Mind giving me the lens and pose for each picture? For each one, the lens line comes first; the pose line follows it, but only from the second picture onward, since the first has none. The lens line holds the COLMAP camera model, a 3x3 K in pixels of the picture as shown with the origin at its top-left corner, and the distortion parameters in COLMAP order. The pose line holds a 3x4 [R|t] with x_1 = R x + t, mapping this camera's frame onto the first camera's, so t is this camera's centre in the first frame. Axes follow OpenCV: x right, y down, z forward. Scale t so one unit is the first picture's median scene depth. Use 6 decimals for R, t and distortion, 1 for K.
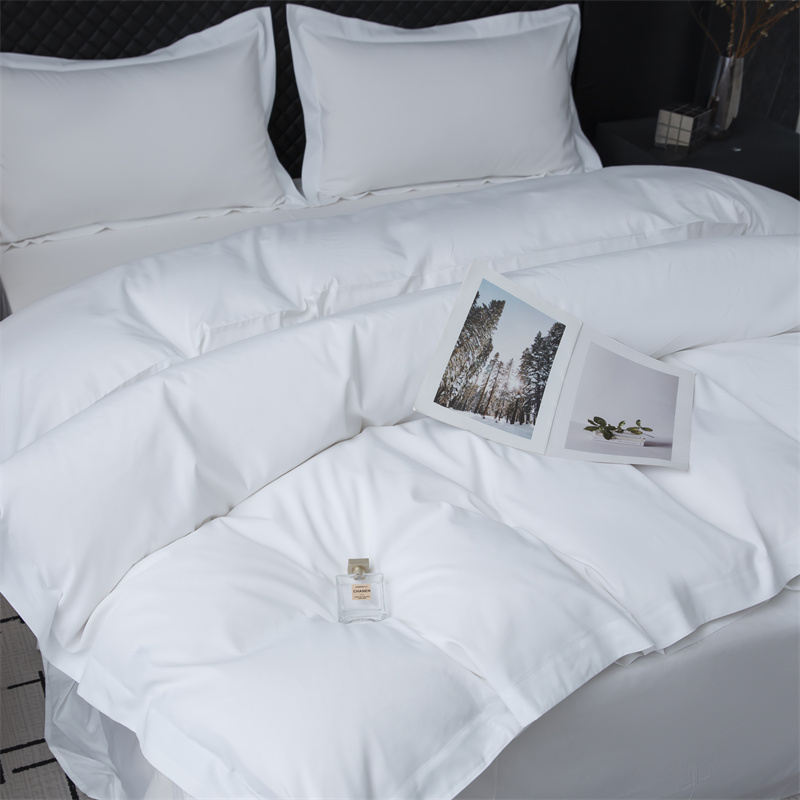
lens RADIAL K [[1181.3, 0, 372.6], [0, 1181.3, 446.4], [0, 0, 1]] dist [-0.021274, 0.000000]
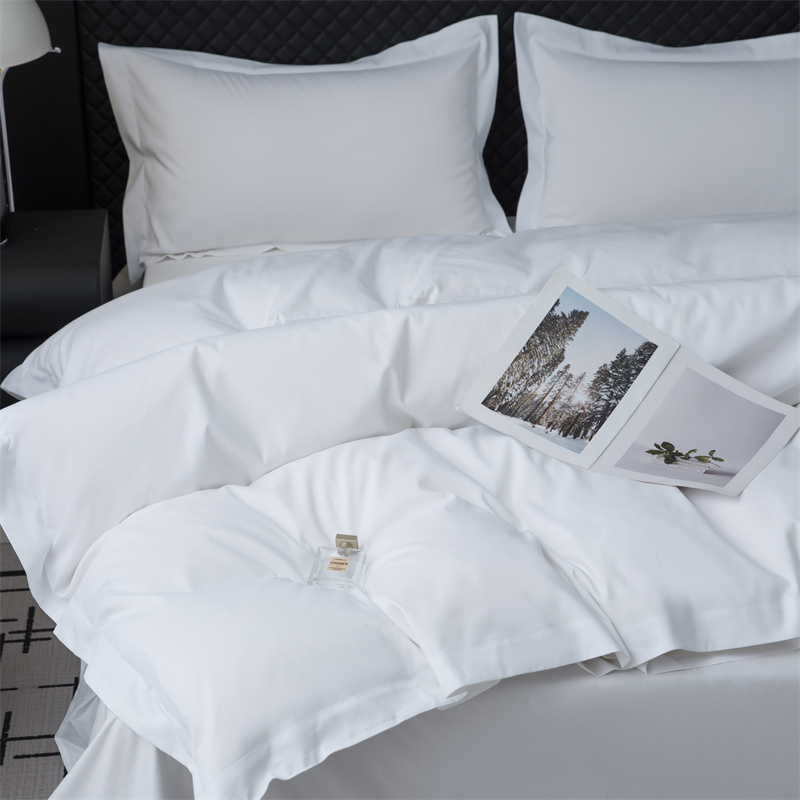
lens RADIAL K [[1777.8, 0, 393.1], [0, 1777.8, 399.6], [0, 0, 1]] dist [0.110471, 0.000000]
pose [[0.957524, 0.088574, -0.274412, 0.347286], [-0.132958, 0.980071, -0.147593, 0.164642], [0.255870, 0.177809, 0.950218, -0.330986]]
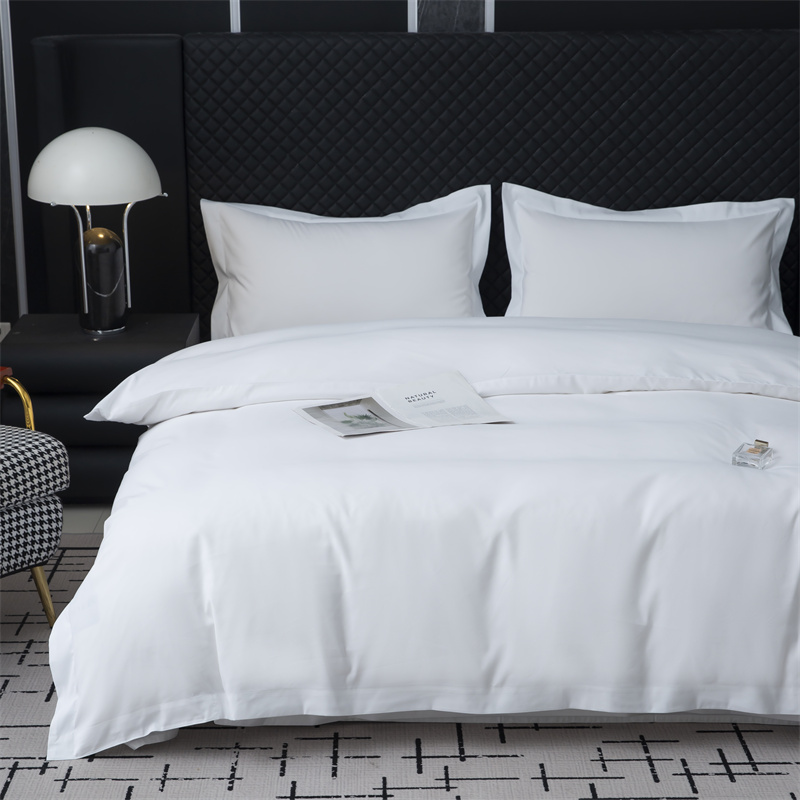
lens RADIAL K [[1862.5, 0, 406.1], [0, 1862.5, 428.7], [0, 0, 1]] dist [0.095613, 0.000000]
pose [[0.924571, 0.078899, -0.372751, 0.851112], [-0.184621, 0.948572, -0.257150, 0.547829], [0.333292, 0.306571, 0.891589, -0.955711]]
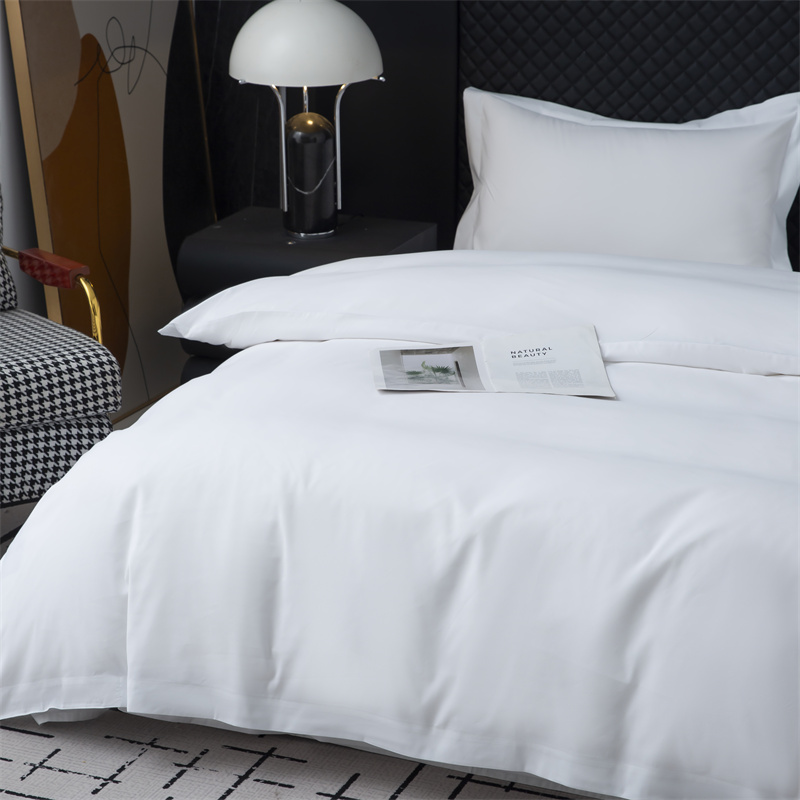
lens RADIAL K [[2124.6, 0, 396.7], [0, 2124.6, 404.0], [0, 0, 1]] dist [0.145122, 0.000000]
pose [[0.706682, 0.194135, -0.680377, 1.341637], [-0.370824, 0.920590, -0.122485, 0.275323], [0.602570, 0.338858, 0.722554, -0.502477]]
